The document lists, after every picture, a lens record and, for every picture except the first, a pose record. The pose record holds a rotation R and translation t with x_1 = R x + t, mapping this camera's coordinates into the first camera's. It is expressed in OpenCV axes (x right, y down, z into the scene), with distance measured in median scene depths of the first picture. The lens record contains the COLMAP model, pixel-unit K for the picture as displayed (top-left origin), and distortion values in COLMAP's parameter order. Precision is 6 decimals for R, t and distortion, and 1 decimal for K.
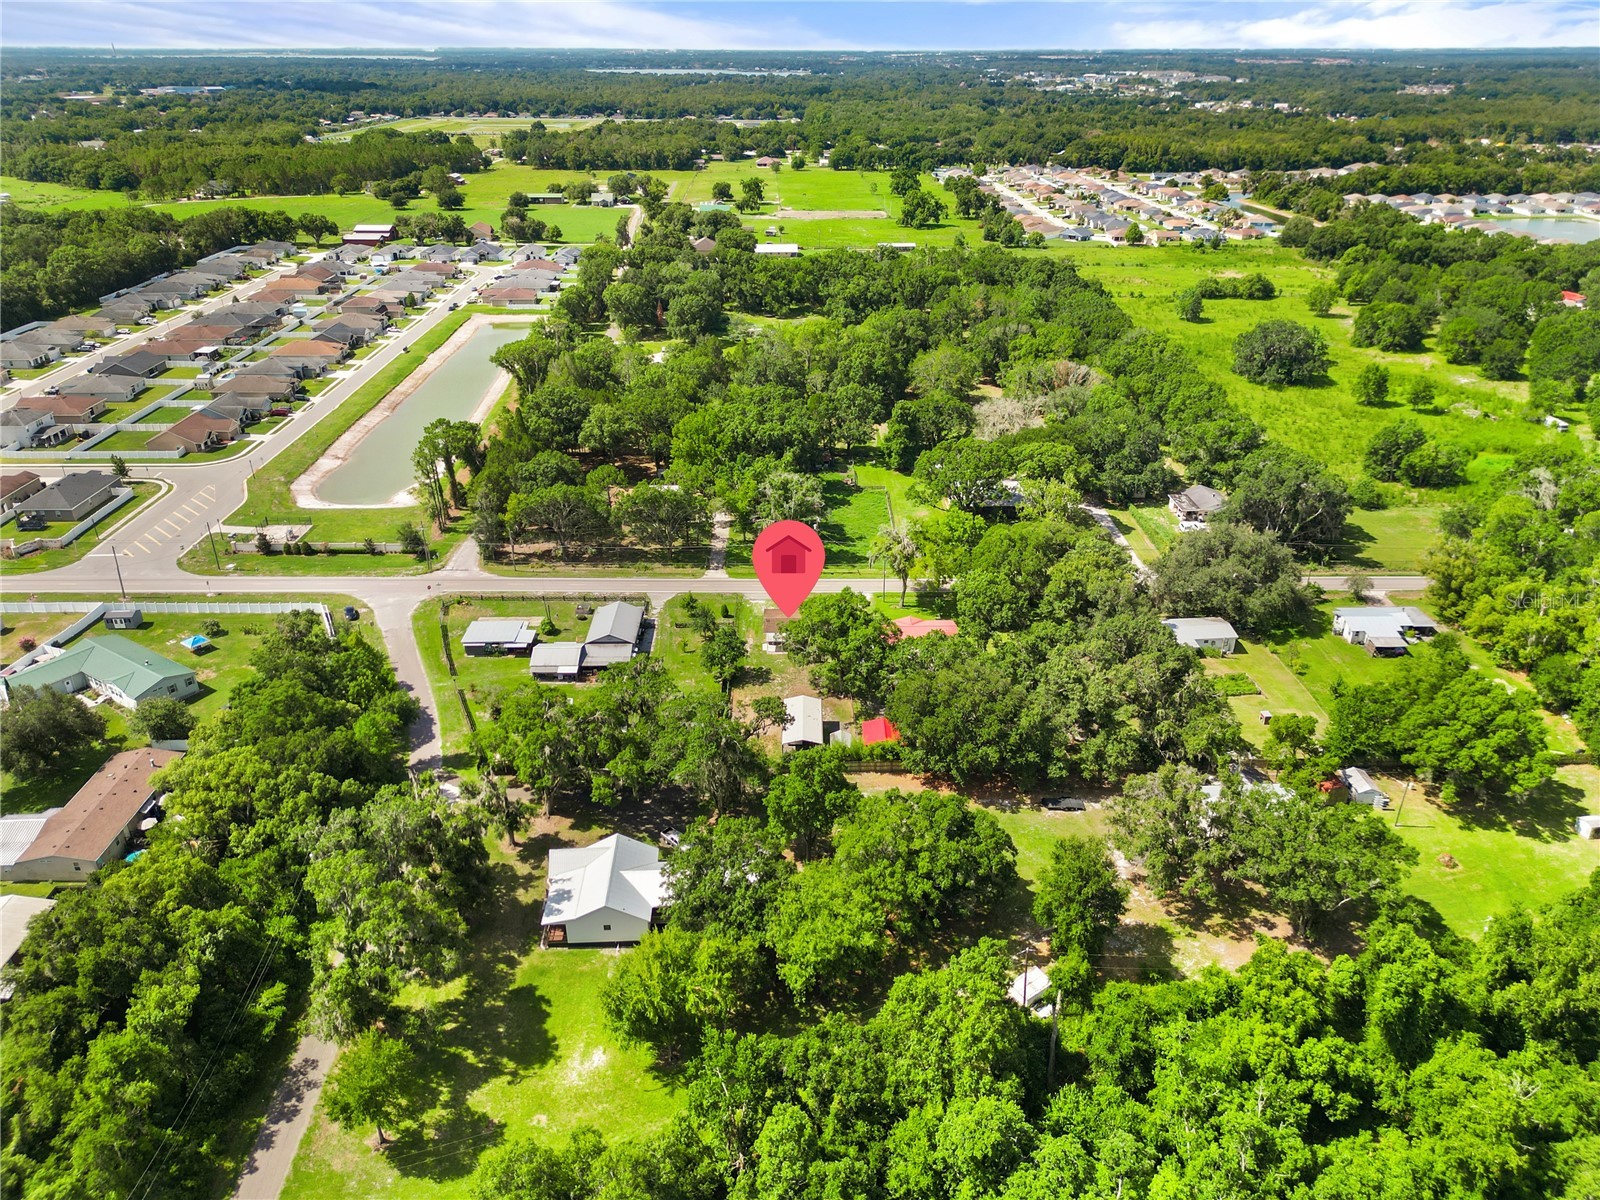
lens RADIAL K [[1119.0, 0, 796.4], [0, 1119.0, 600.9], [0, 0, 1]] dist [0.067668, -0.065500]
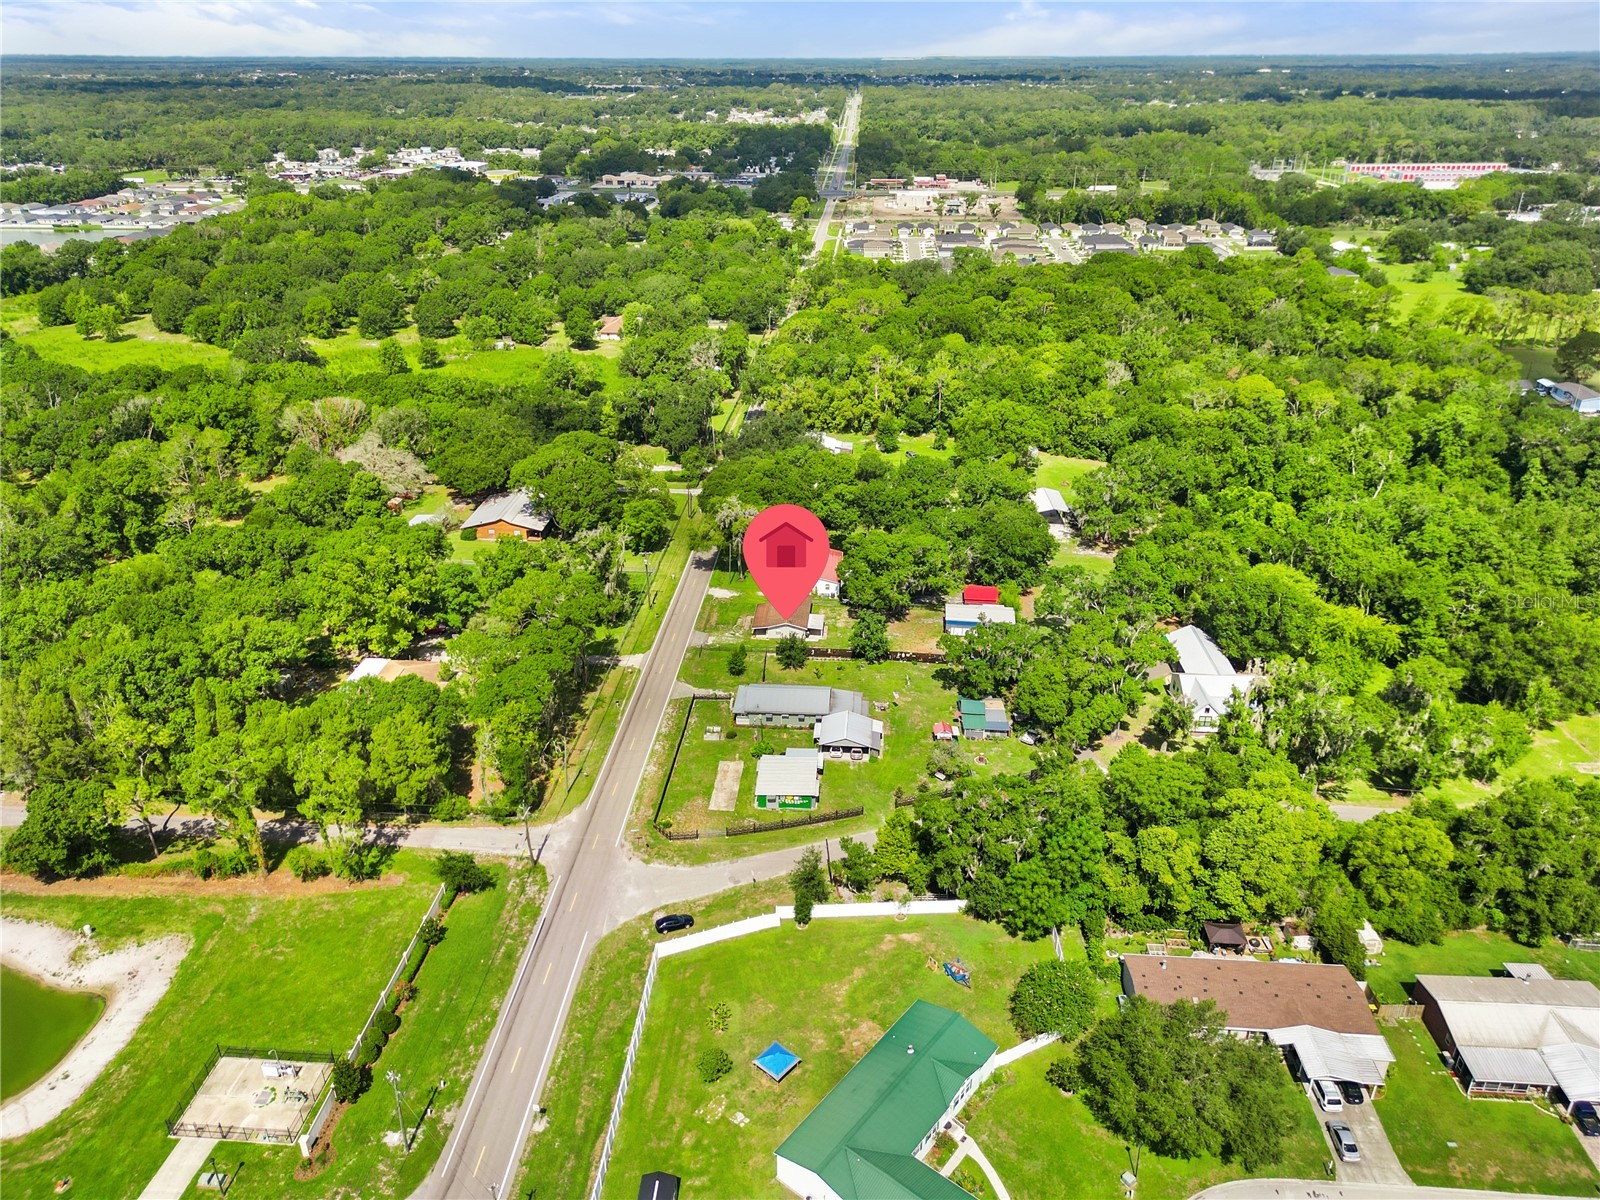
lens RADIAL K [[1124.6, 0, 795.4], [0, 1124.6, 601.0], [0, 0, 1]] dist [0.072211, -0.071309]
pose [[0.095578, -0.432796, 0.896411, -0.794697], [0.441829, 0.825410, 0.351406, -0.301996], [-0.891993, 0.362473, 0.270113, 0.628248]]
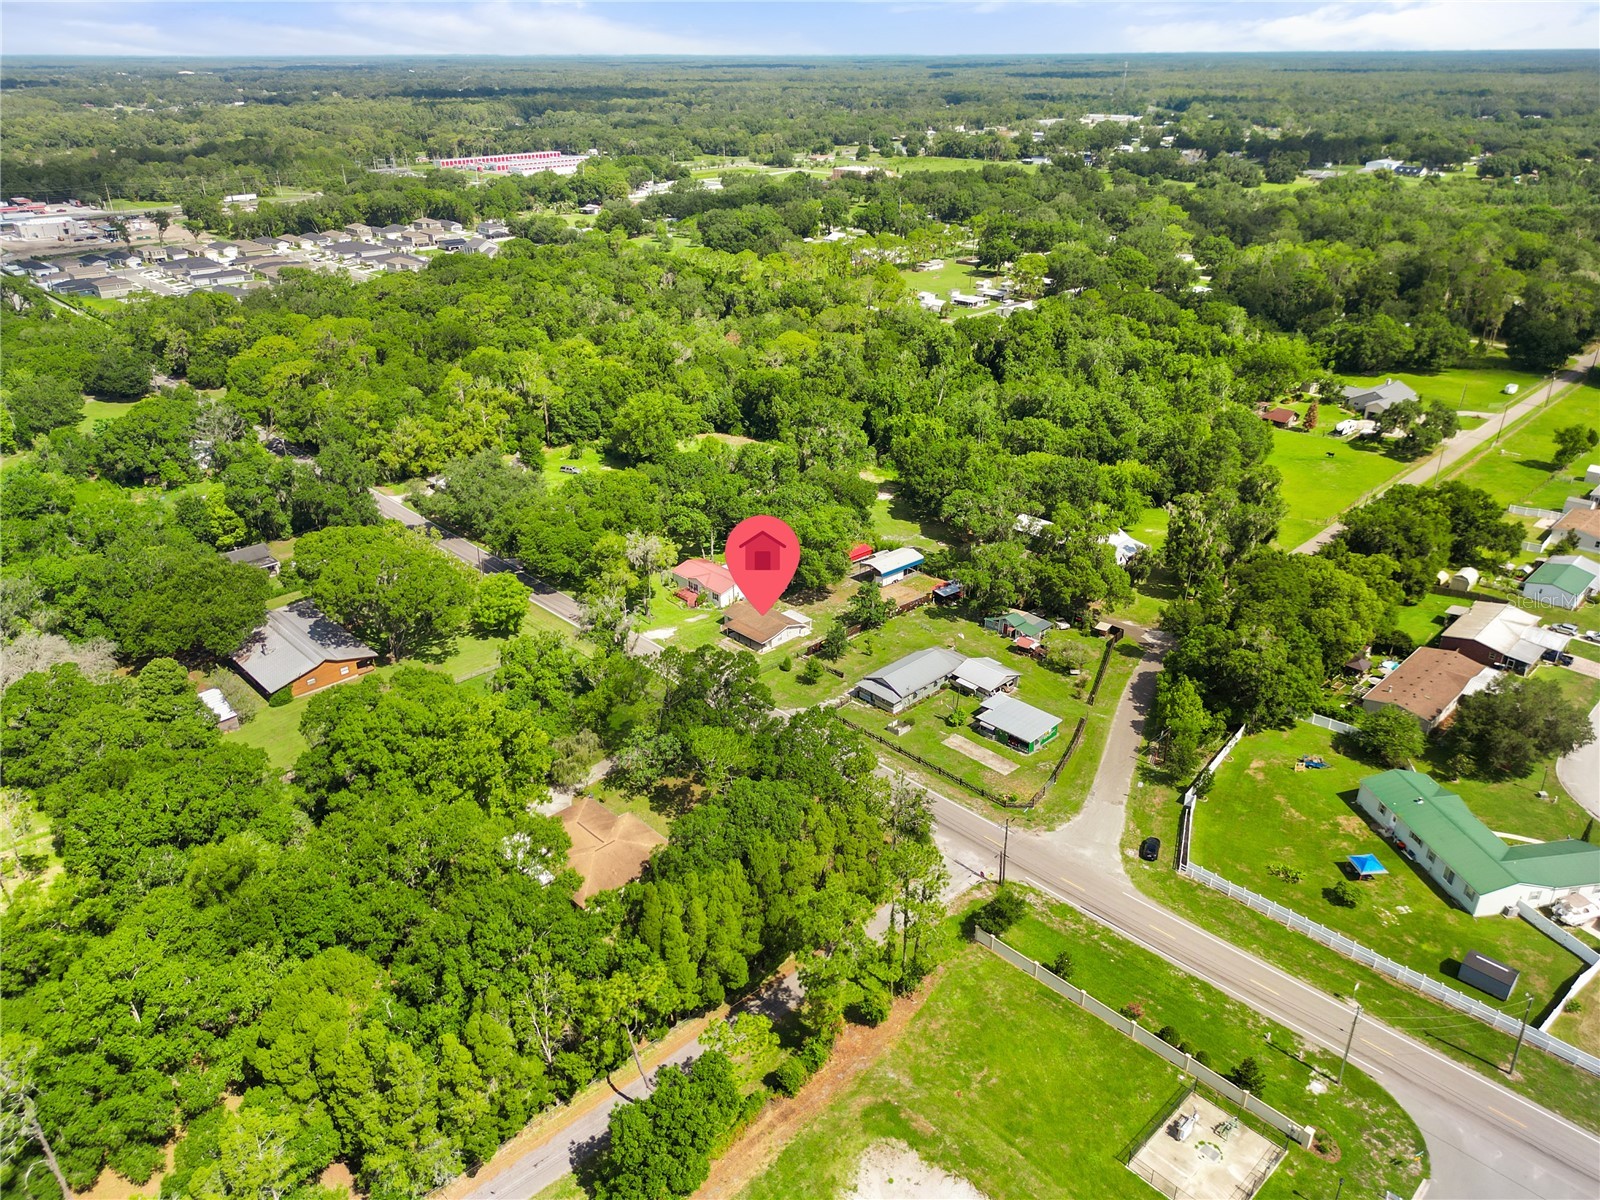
lens RADIAL K [[1119.0, 0, 796.4], [0, 1119.0, 600.9], [0, 0, 1]] dist [0.067668, -0.065500]
pose [[-0.676744, -0.320131, 0.662973, -0.593205], [0.328710, 0.674384, 0.661178, -0.563469], [-0.658762, 0.665374, -0.351155, 1.157278]]
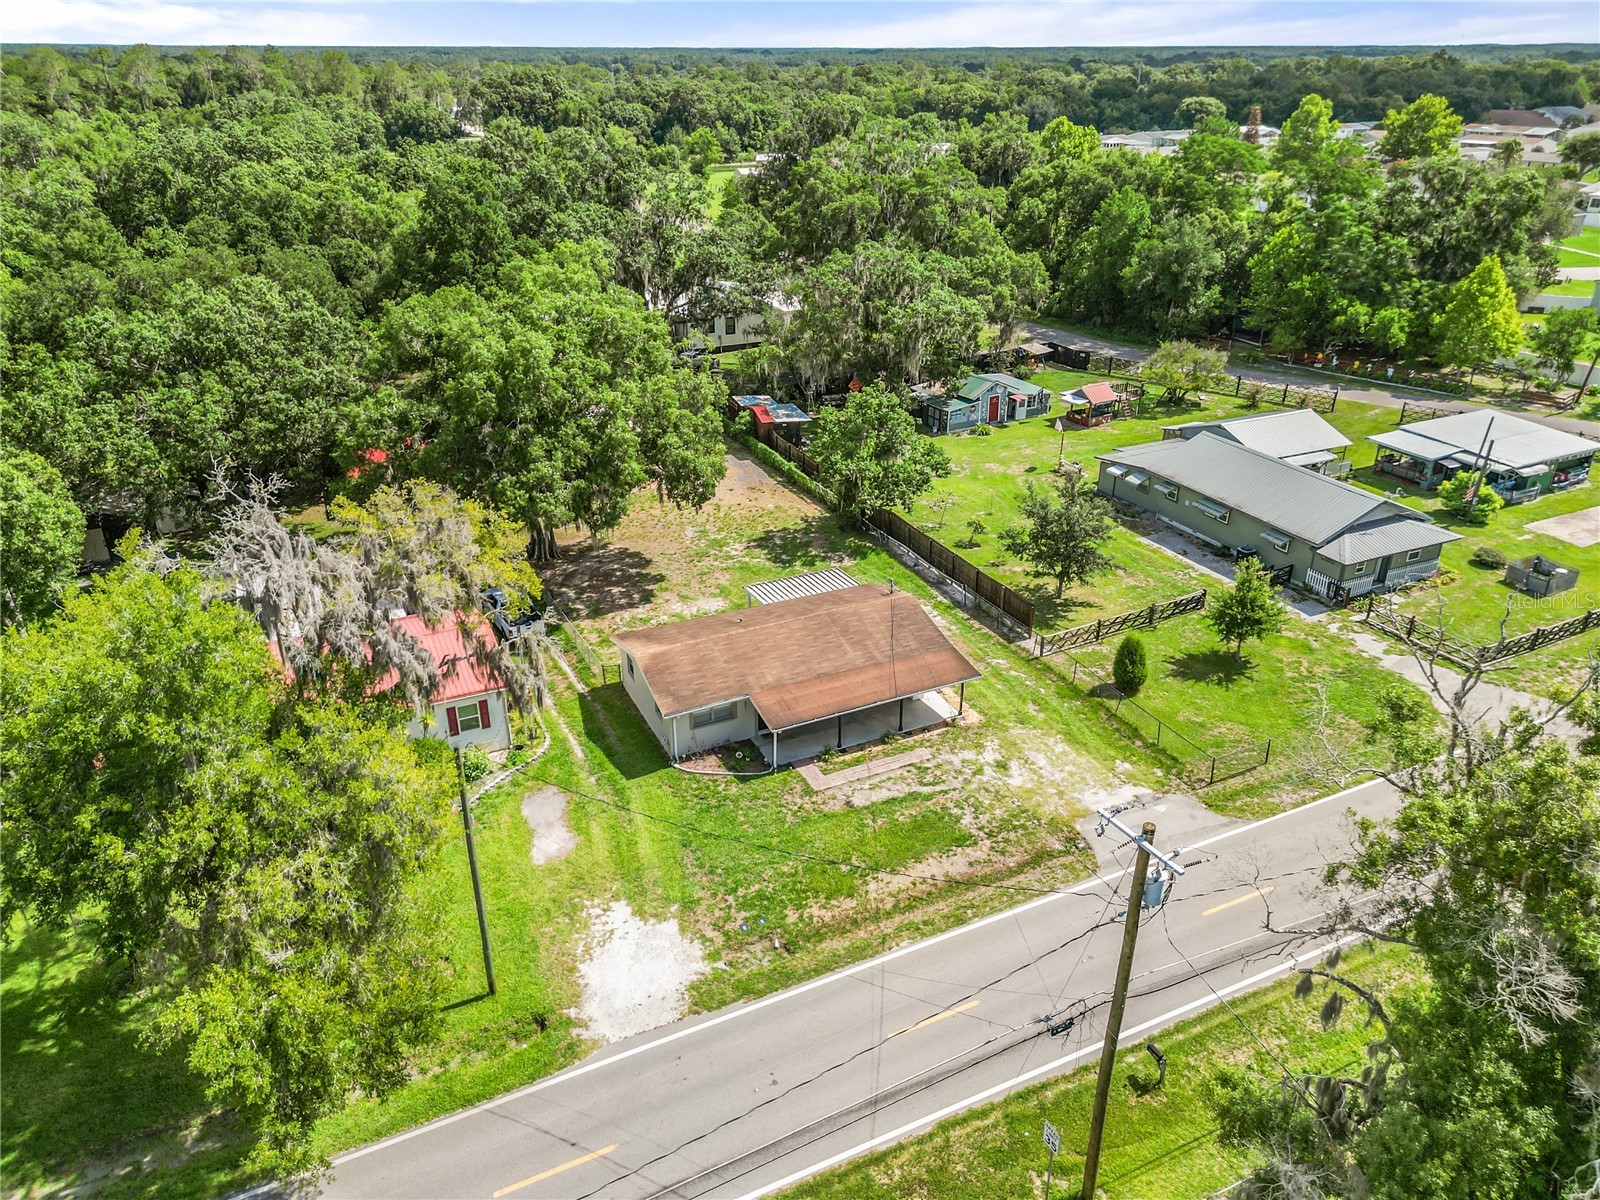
lens RADIAL K [[1124.6, 0, 795.4], [0, 1124.6, 601.0], [0, 0, 1]] dist [0.072211, -0.071309]
pose [[-0.911865, 0.180902, -0.368480, 0.082058], [-0.179974, 0.630592, 0.754959, -0.154690], [0.368934, 0.754737, -0.542457, 0.990570]]
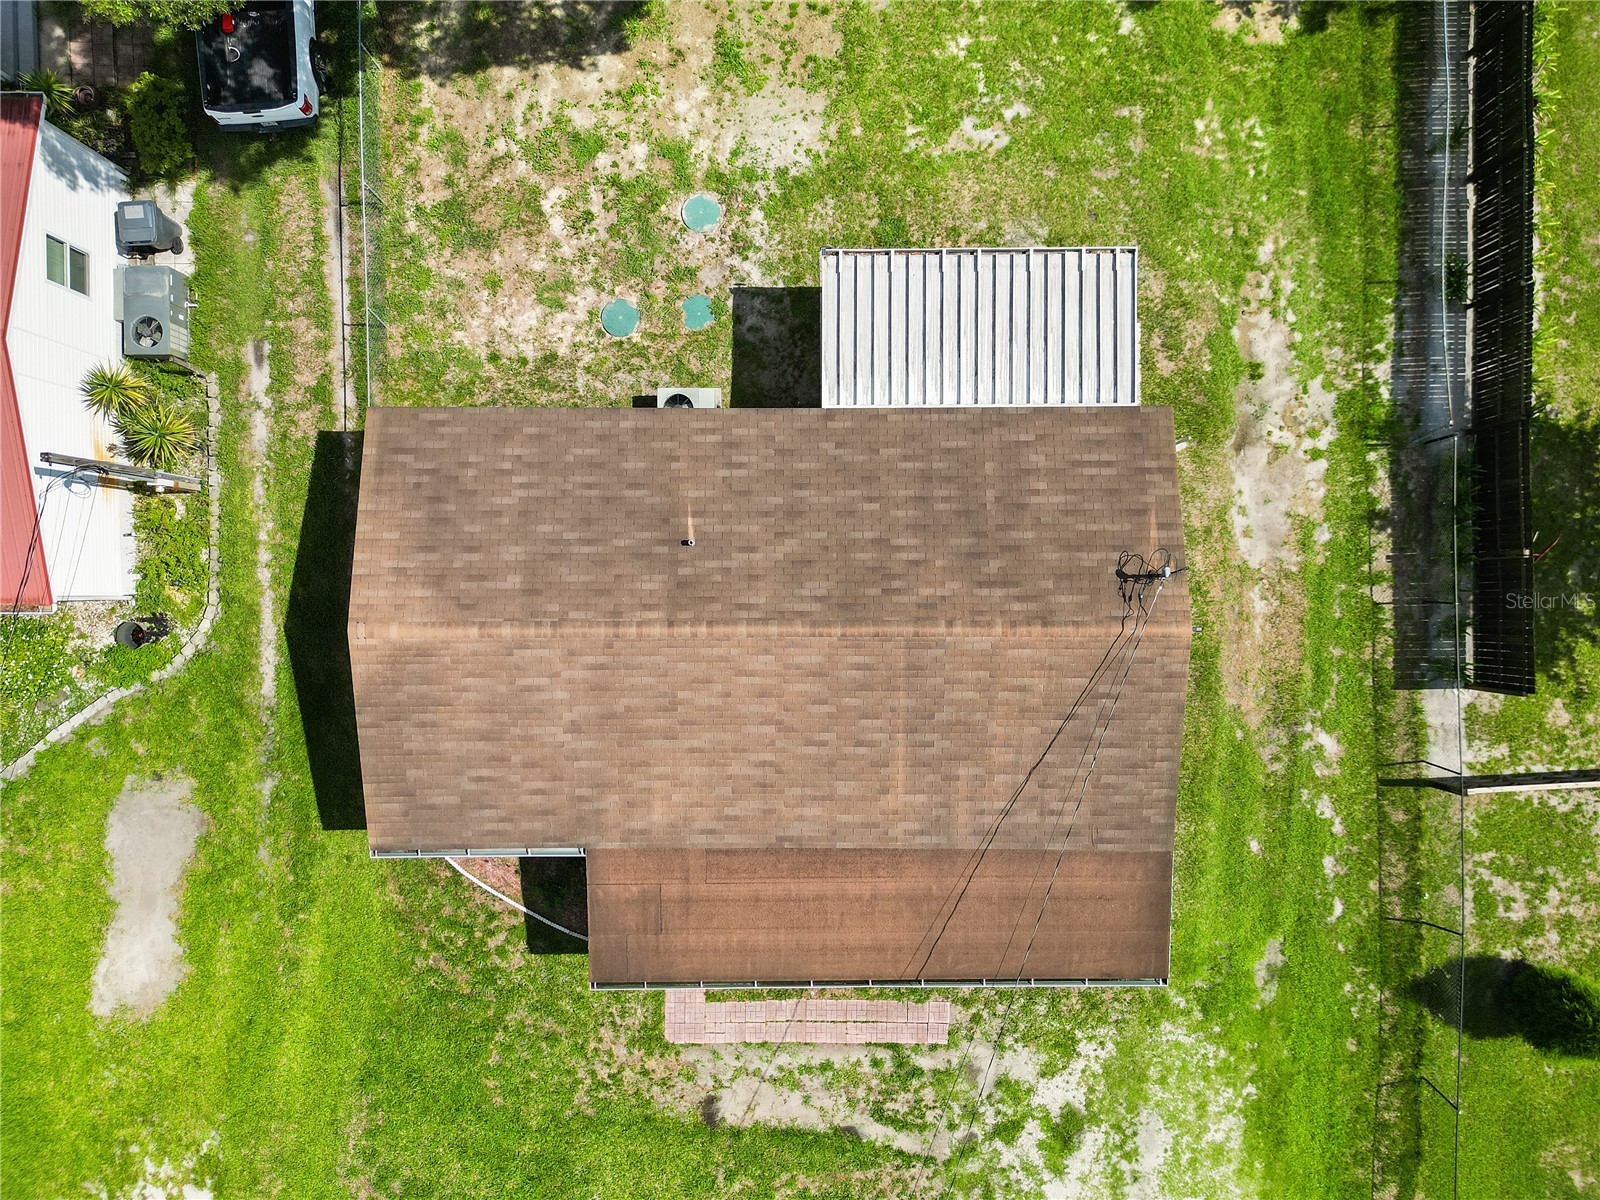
lens RADIAL K [[1124.6, 0, 795.4], [0, 1124.6, 601.0], [0, 0, 1]] dist [0.072211, -0.071309]
pose [[-0.999920, -0.012387, 0.002564, 0.002127], [0.007867, -0.450255, 0.892866, -0.055419], [-0.009906, 0.892814, 0.450316, 0.834553]]
